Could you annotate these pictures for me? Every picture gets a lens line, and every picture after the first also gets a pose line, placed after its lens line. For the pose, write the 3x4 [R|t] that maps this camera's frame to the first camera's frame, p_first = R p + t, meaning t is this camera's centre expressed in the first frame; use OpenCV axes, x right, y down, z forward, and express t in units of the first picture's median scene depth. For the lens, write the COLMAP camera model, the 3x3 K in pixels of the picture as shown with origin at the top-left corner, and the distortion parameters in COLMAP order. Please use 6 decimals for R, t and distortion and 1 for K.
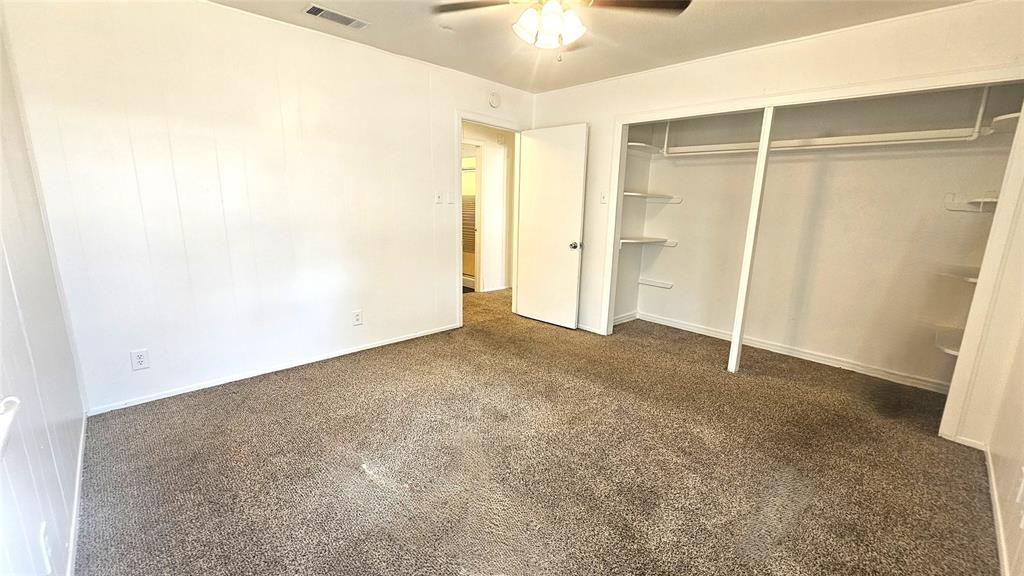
lens RADIAL K [[419.6, 0, 510.8], [0, 419.6, 291.8], [0, 0, 1]] dist [0.002632, -0.000010]
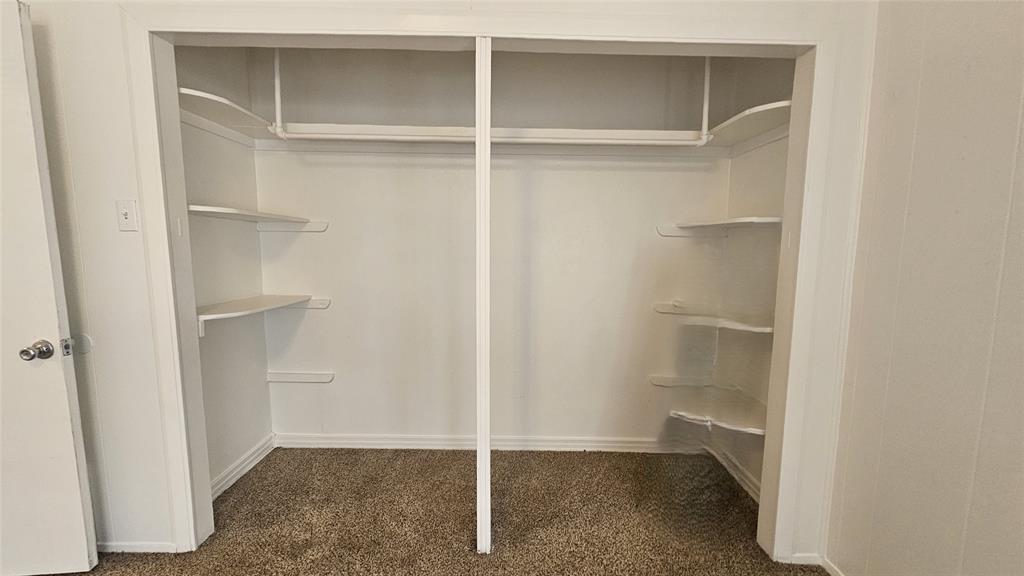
lens RADIAL K [[419.6, 0, 512.5], [0, 419.6, 290.3], [0, 0, 1]] dist [0.002632, -0.000010]
pose [[0.684699, -0.107592, 0.720841, 0.172687], [0.162153, 0.986743, -0.006743, -0.093997], [-0.710559, 0.121504, 0.693068, 0.471093]]
